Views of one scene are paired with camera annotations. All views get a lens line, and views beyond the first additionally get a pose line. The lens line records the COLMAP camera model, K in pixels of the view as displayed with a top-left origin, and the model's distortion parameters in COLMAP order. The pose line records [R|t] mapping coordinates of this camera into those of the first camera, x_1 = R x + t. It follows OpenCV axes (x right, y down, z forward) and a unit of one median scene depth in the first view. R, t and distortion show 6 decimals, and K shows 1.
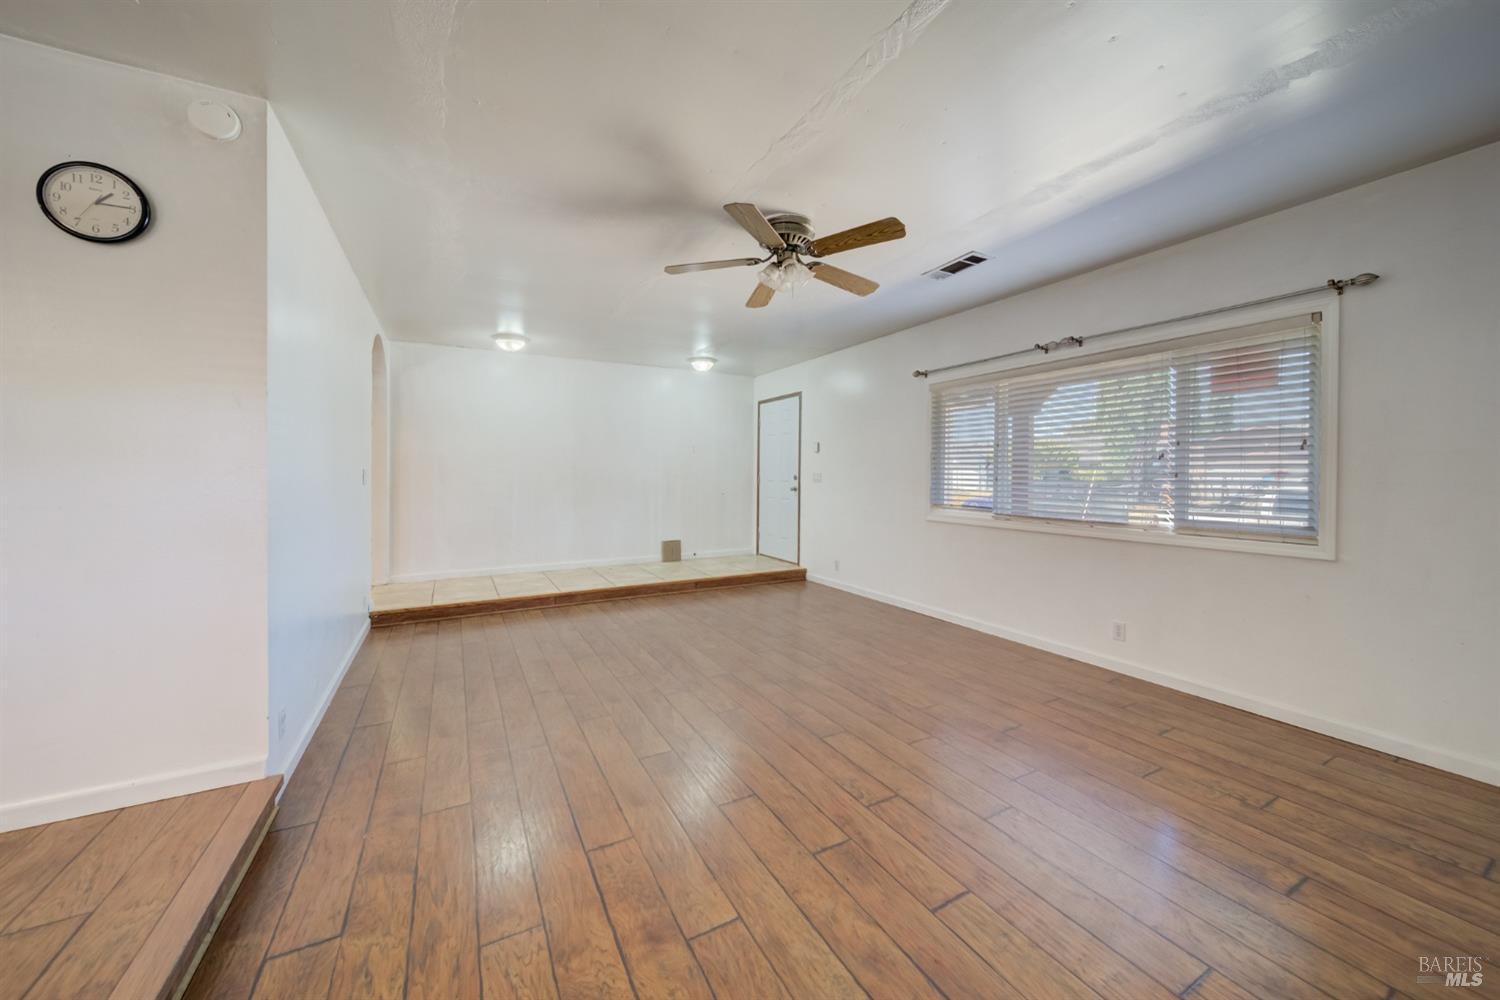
lens RADIAL K [[533.6, 0, 753.7], [0, 533.6, 472.4], [0, 0, 1]] dist [-0.002900, -0.000111]
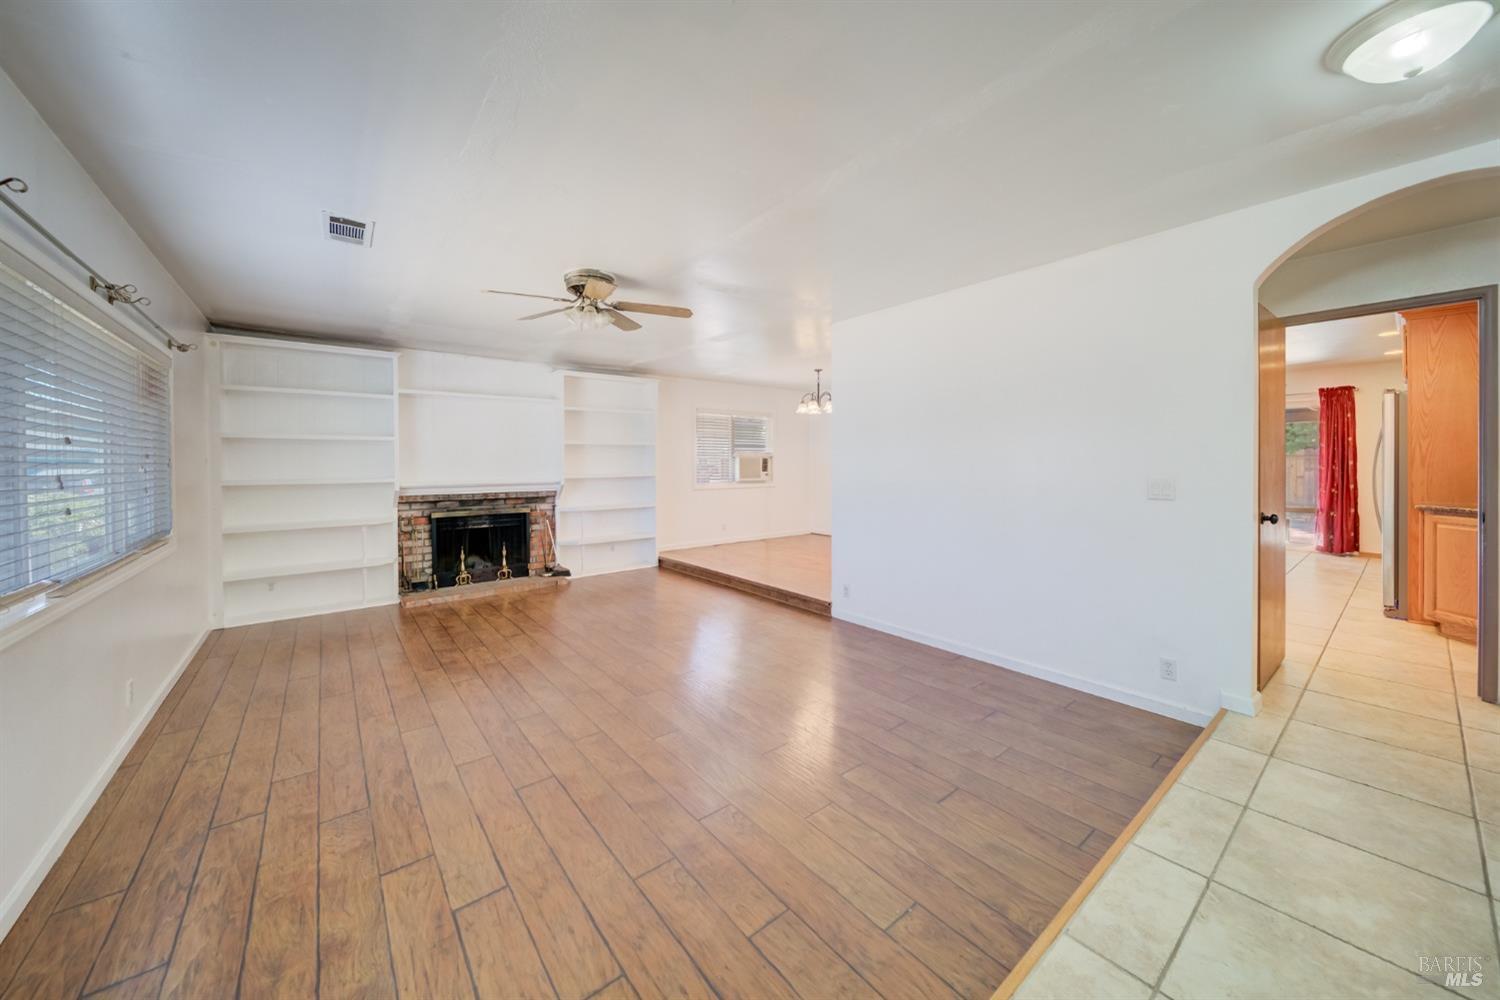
lens RADIAL K [[533.6, 0, 753.7], [0, 533.6, 472.4], [0, 0, 1]] dist [-0.002900, -0.000111]
pose [[-0.987724, 0.005860, -0.156098, -0.098302], [0.003908, 0.999910, 0.012809, -0.030731], [0.156159, 0.012041, -0.987659, 1.878210]]
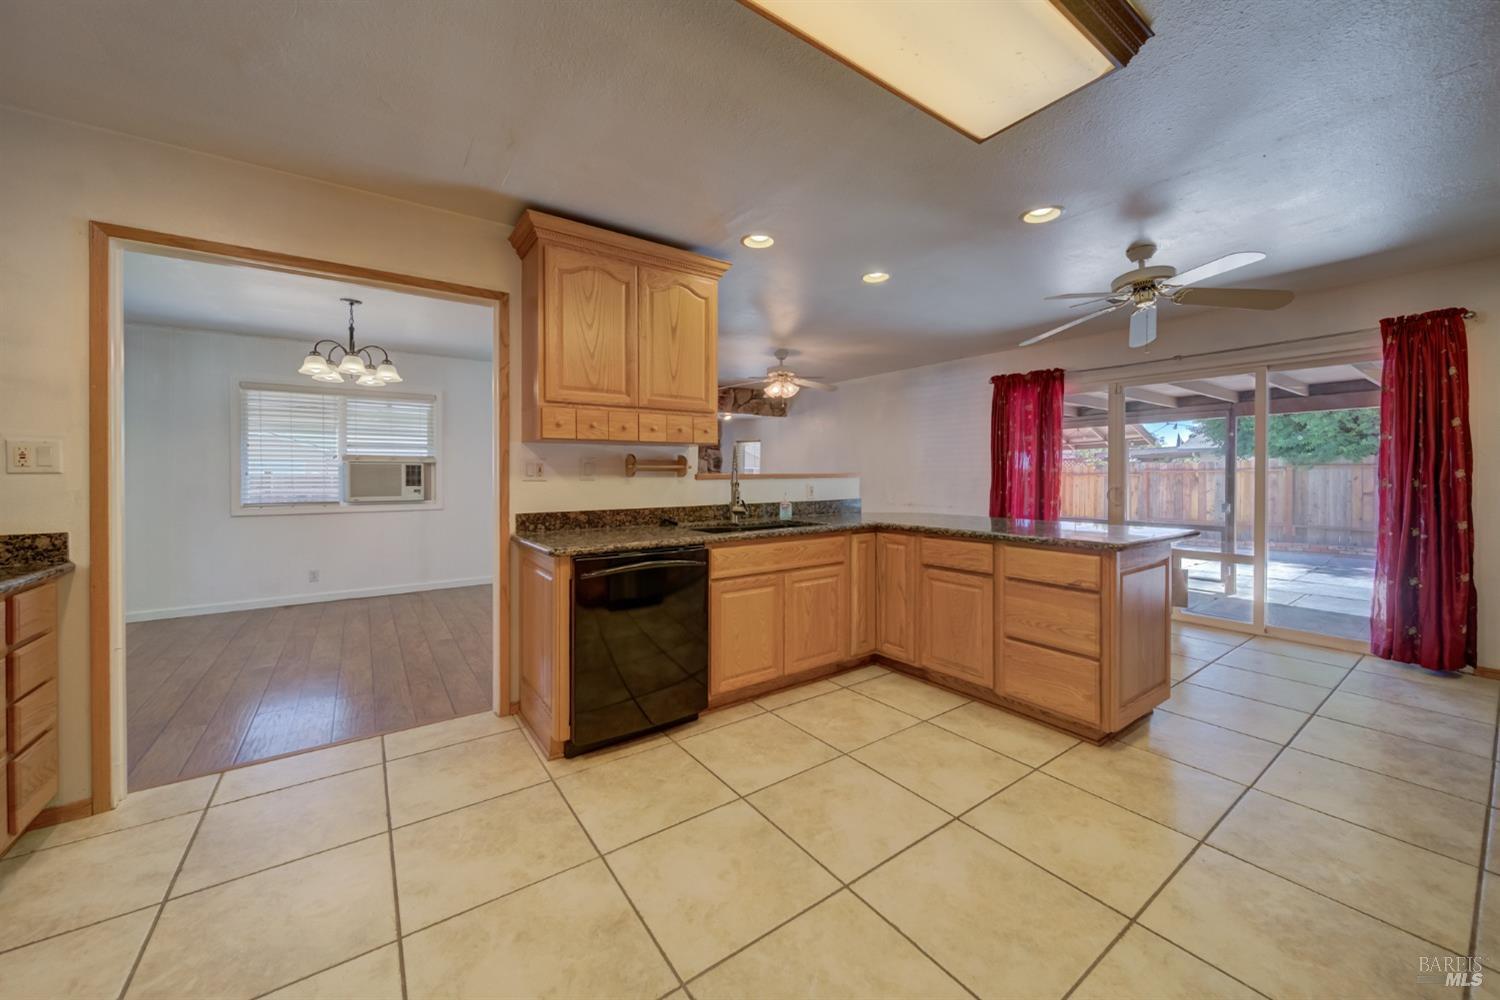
lens RADIAL K [[539.6, 0, 713.1], [0, 539.6, 476.1], [0, 0, 1]] dist [-0.000539, -0.000084]
pose [[-0.997887, 0.001633, -0.064960, -1.352415], [0.001564, 0.999998, 0.001124, -0.032161], [0.064962, 0.001020, -0.997887, 1.054187]]
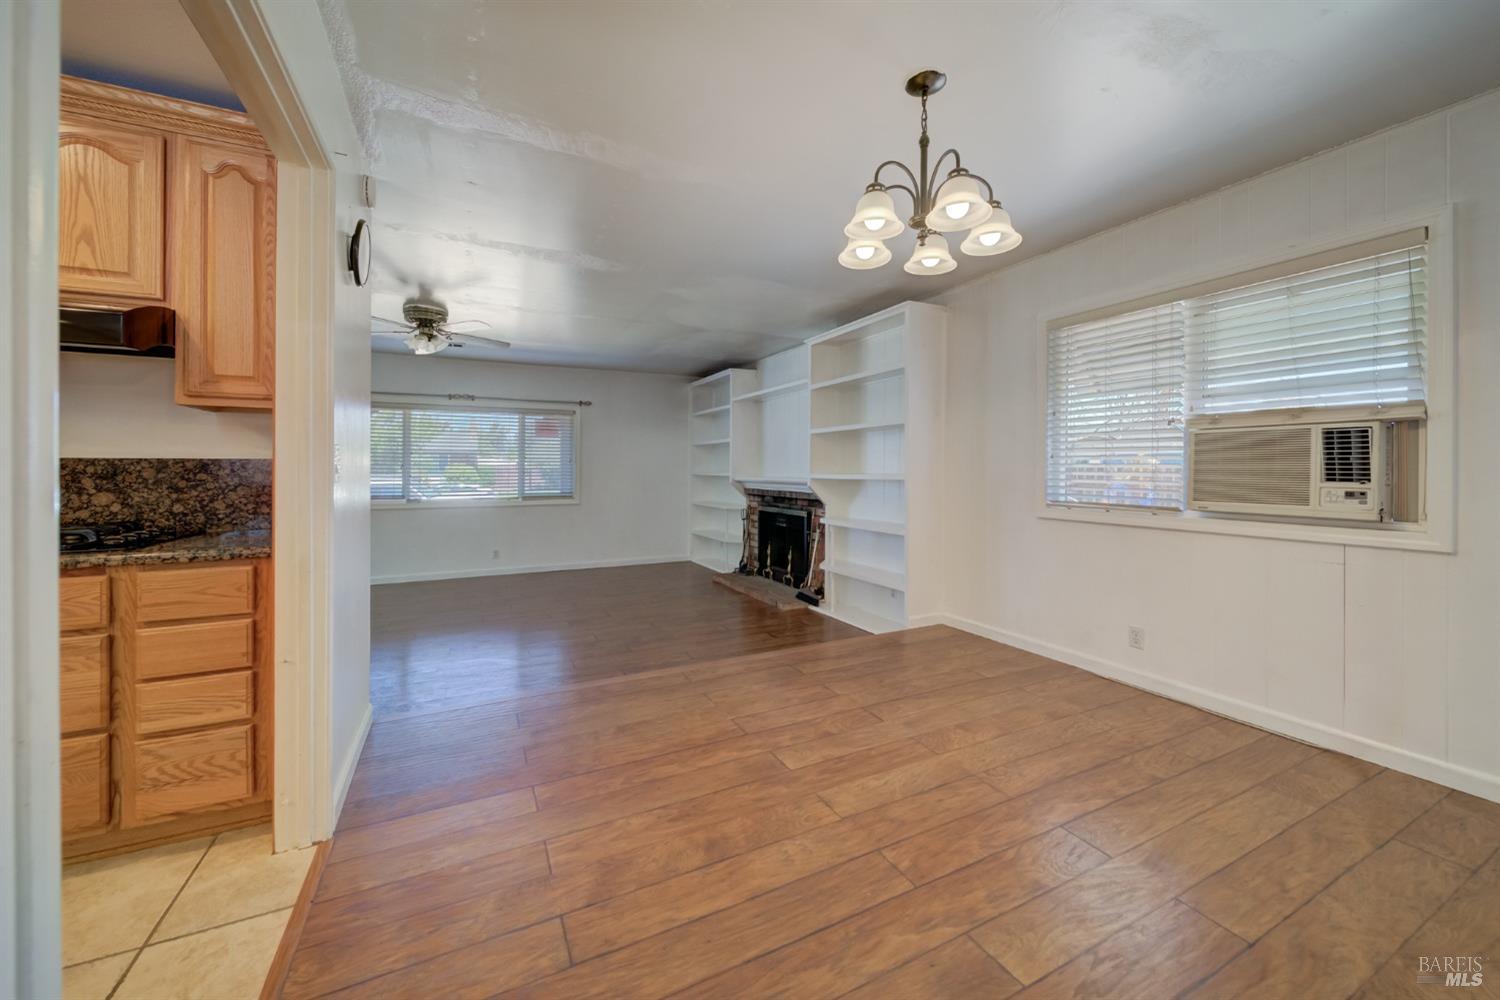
lens RADIAL K [[550.4, 0, 768.6], [0, 550.4, 470.2], [0, 0, 1]] dist [-0.000141, -0.000227]
pose [[0.038917, -0.006389, 0.999222, -1.216068], [-0.002070, 0.999977, 0.006474, -0.018501], [-0.999240, -0.002320, 0.038903, 0.007013]]
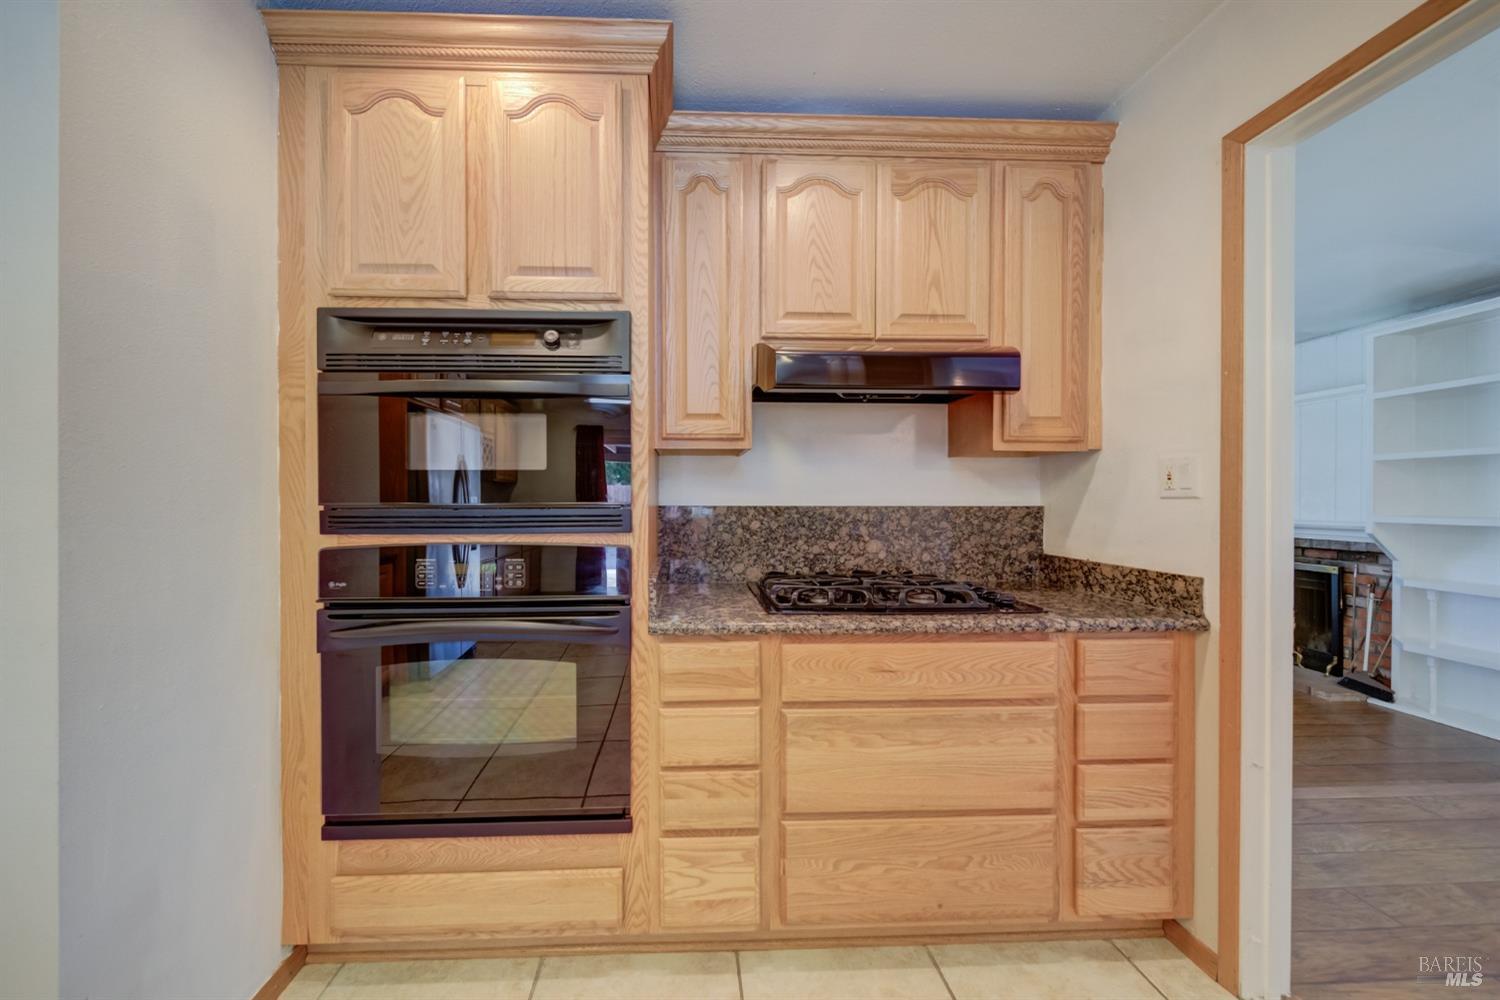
lens RADIAL K [[566.7, 0, 722.7], [0, 566.7, 499.3], [0, 0, 1]] dist [0.000237, 0.000070]
pose [[0.436529, -0.003711, 0.899683, -1.276114], [-0.002739, 0.999981, 0.005453, -0.035830], [-0.899686, -0.004844, 0.436511, 0.609226]]
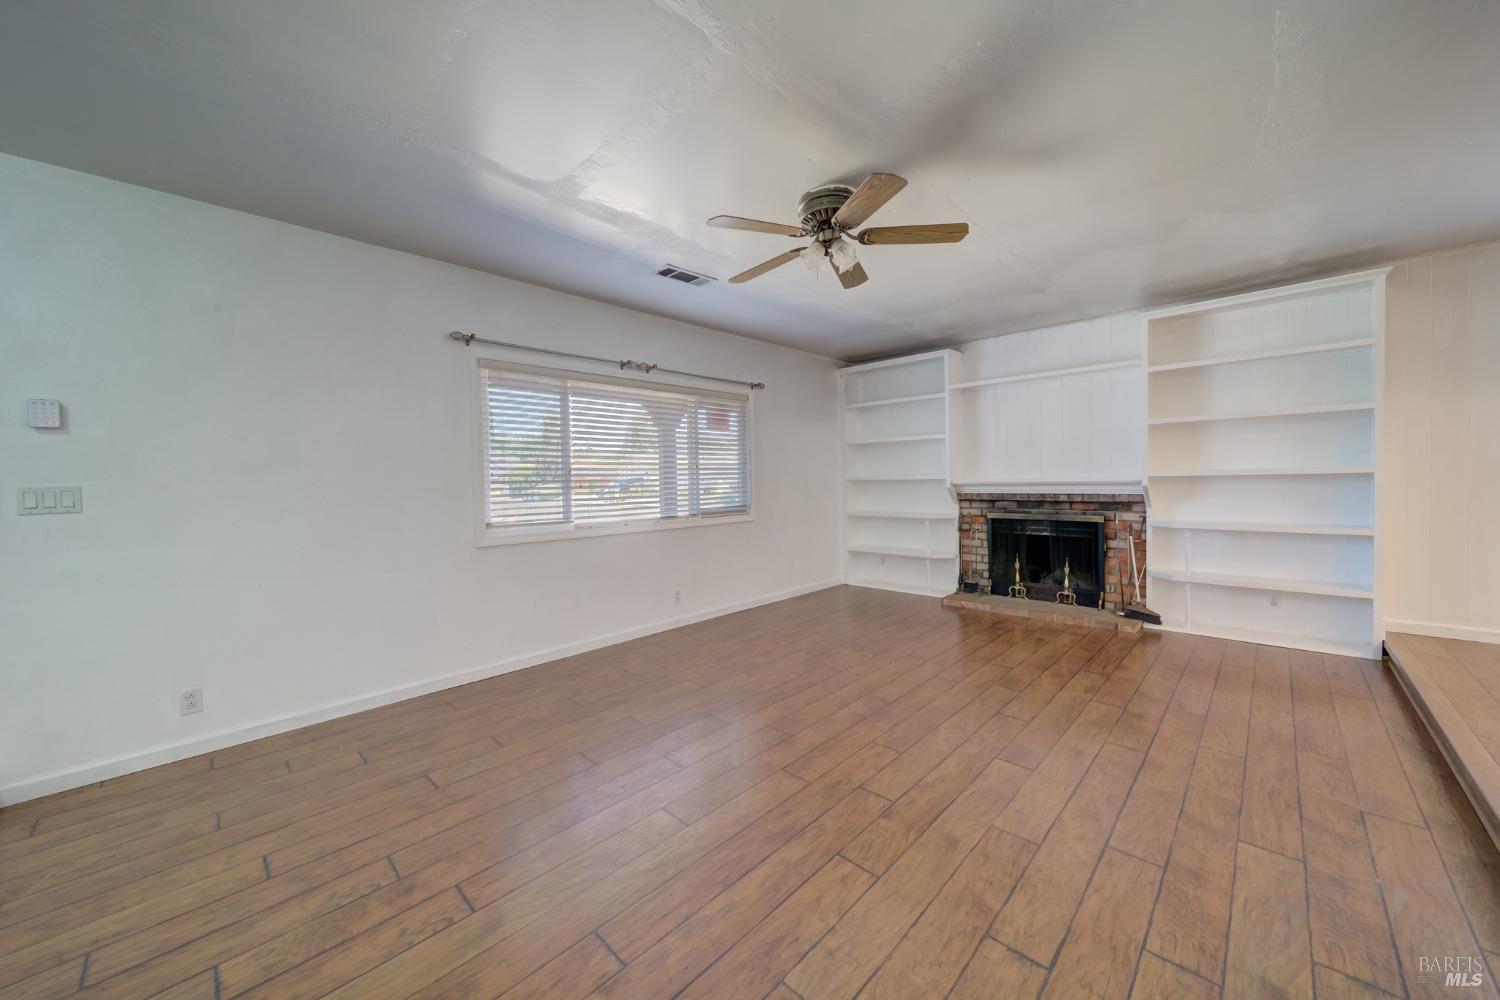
lens RADIAL K [[538.0, 0, 768.0], [0, 538.0, 495.5], [0, 0, 1]] dist [-0.000871, -0.000209]
pose [[-0.299238, -0.028950, 0.953739, -0.658894], [0.014105, 0.999296, 0.034758, -0.000134], [-0.954074, 0.023853, -0.298619, 1.162116]]
